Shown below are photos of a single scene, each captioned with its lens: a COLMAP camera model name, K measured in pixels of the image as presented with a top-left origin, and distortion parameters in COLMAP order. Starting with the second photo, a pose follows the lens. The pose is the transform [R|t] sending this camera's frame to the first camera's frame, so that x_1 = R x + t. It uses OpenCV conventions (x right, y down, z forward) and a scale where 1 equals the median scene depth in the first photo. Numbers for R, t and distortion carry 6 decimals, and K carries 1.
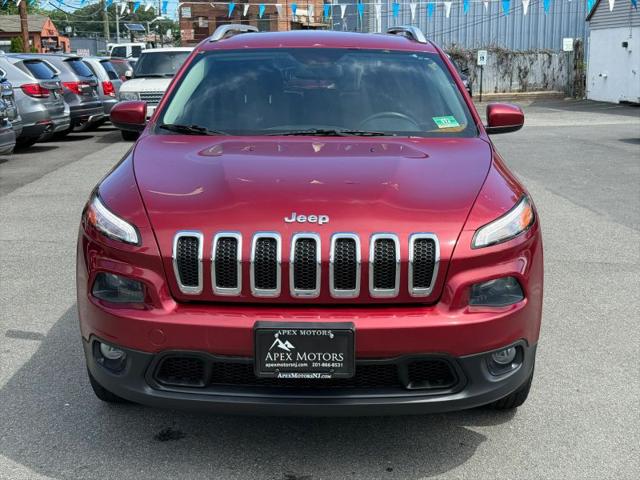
lens RADIAL K [[883.8, 0, 321.3], [0, 883.8, 237.3], [0, 0, 1]] dist [0.123697, 0.000000]
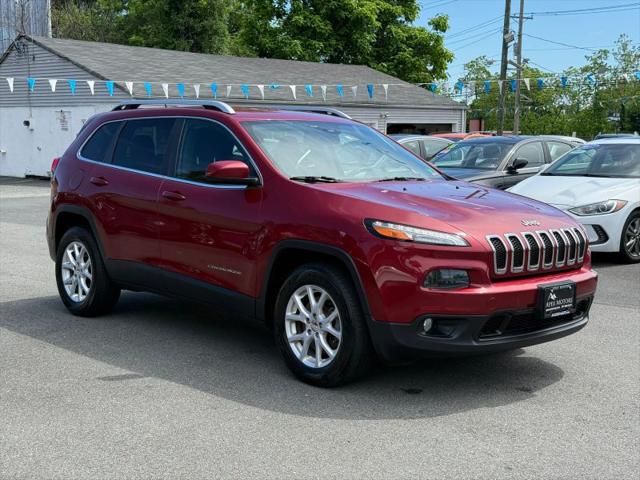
lens RADIAL K [[883.8, 0, 322.1], [0, 883.8, 240.7], [0, 0, 1]] dist [0.123697, 0.000000]
pose [[0.719377, -0.070718, 0.691011, -1.493908], [0.126825, 0.991454, -0.030567, 0.013629], [-0.682943, 0.109627, 0.722198, 0.072711]]
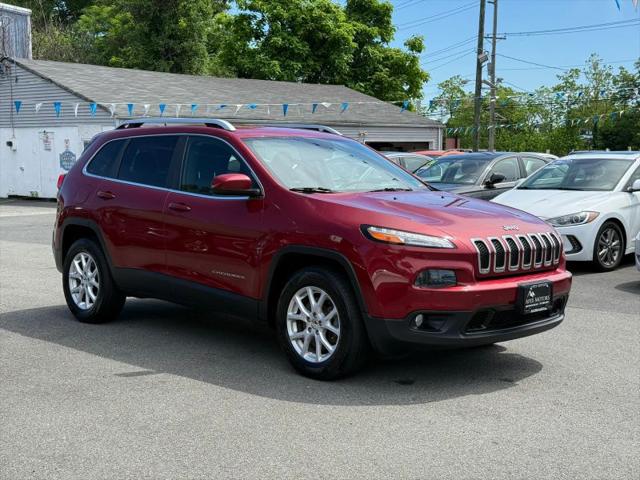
lens RADIAL K [[883.8, 0, 317.6], [0, 883.8, 240.6], [0, 0, 1]] dist [0.123697, 0.000000]
pose [[0.704136, -0.062110, 0.707344, -1.637389], [0.136699, 0.989390, -0.049203, 0.041875], [-0.696783, 0.131338, 0.705155, -0.005552]]
